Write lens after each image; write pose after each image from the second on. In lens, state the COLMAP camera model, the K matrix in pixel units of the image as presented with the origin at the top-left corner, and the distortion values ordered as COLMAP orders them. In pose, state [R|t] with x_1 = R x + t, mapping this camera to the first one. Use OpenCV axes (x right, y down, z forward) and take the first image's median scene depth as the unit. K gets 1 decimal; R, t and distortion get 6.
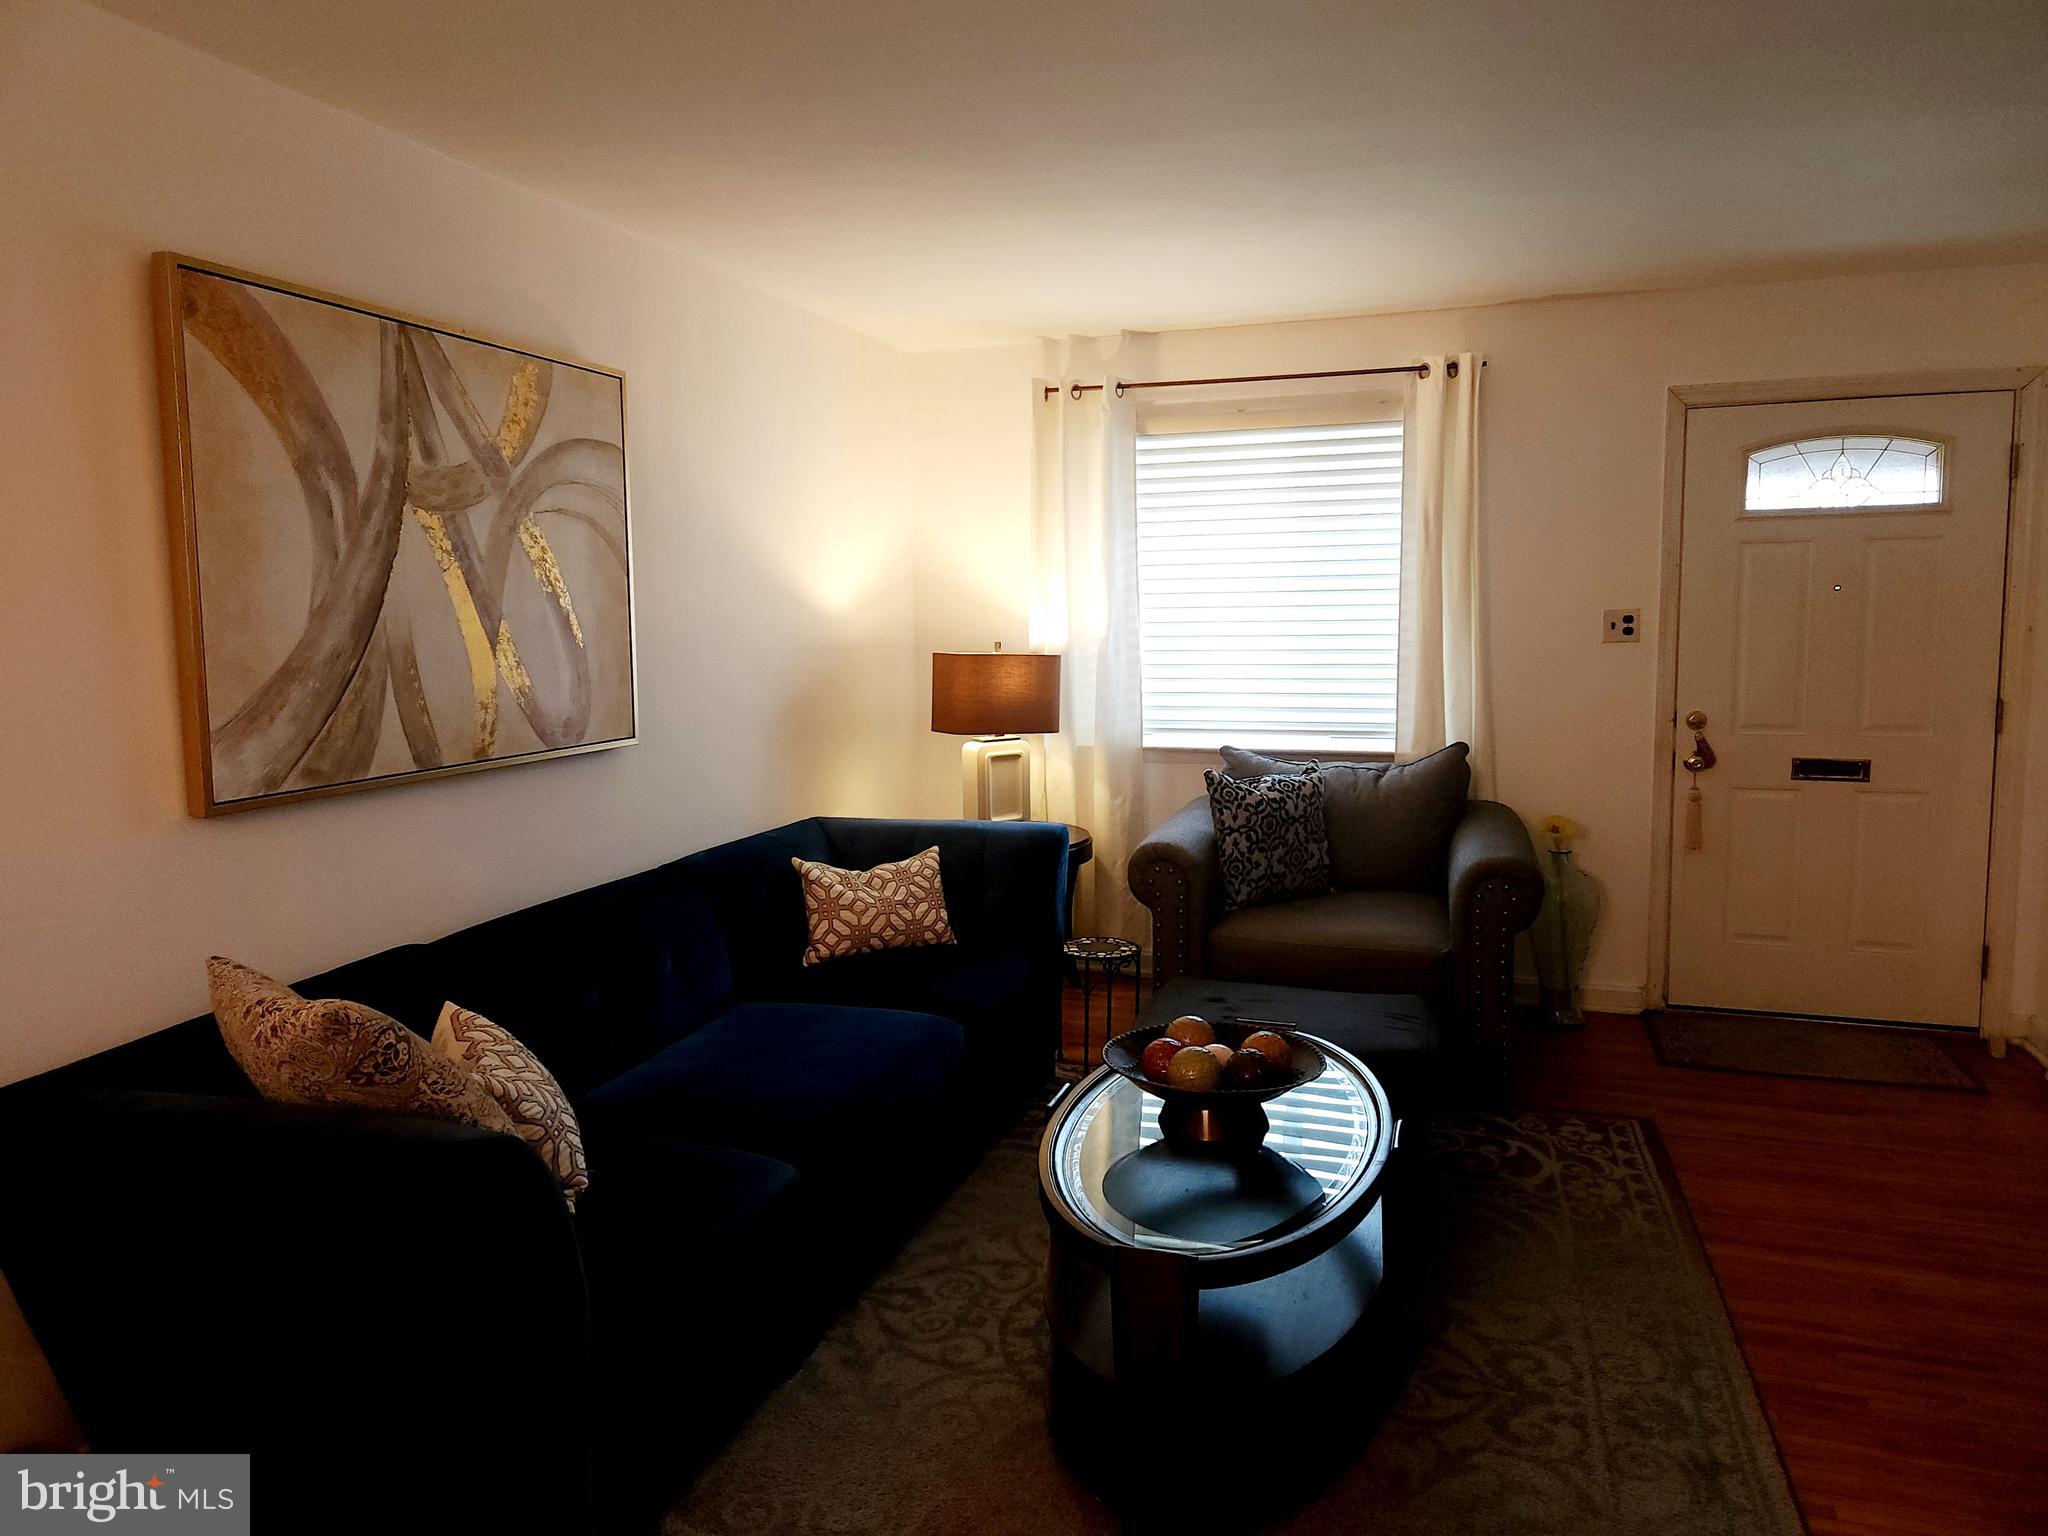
lens RADIAL K [[1358.7, 0, 1035.7], [0, 1358.7, 752.4], [0, 0, 1]] dist [0.065776, -0.042901]
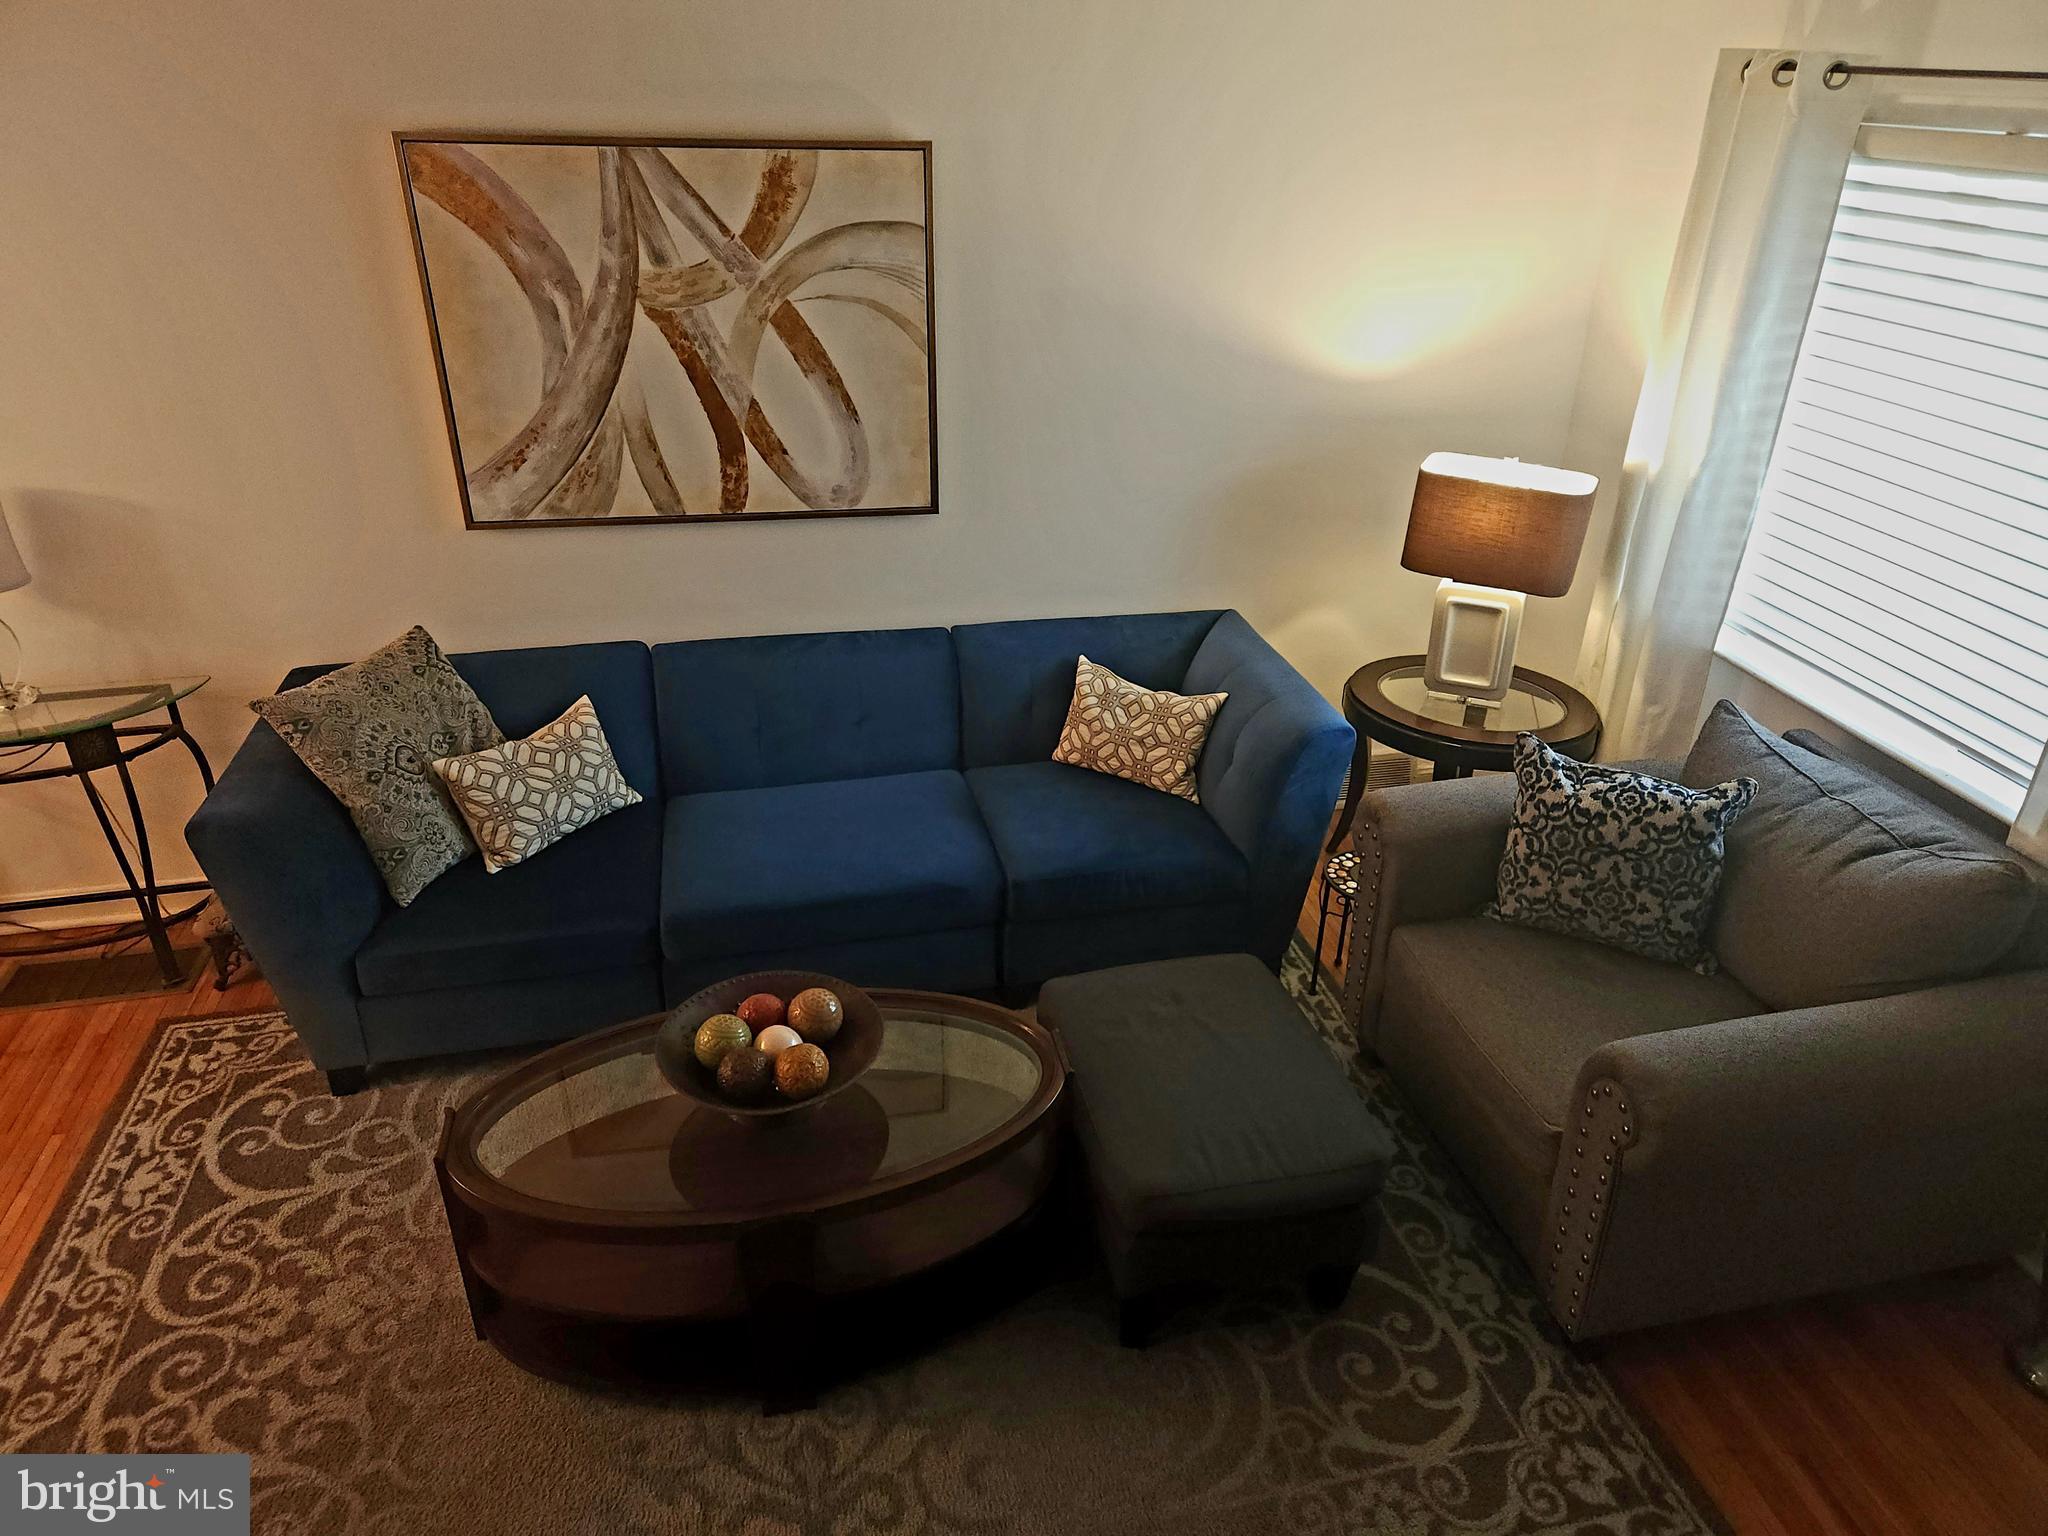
lens RADIAL K [[1358.7, 0, 1026.6], [0, 1358.7, 768.7], [0, 0, 1]] dist [0.065776, -0.042901]
pose [[0.496986, 0.411843, -0.763800, 0.798341], [-0.117019, 0.903966, 0.411280, -0.337575], [0.859833, -0.115021, 0.497452, 0.613676]]
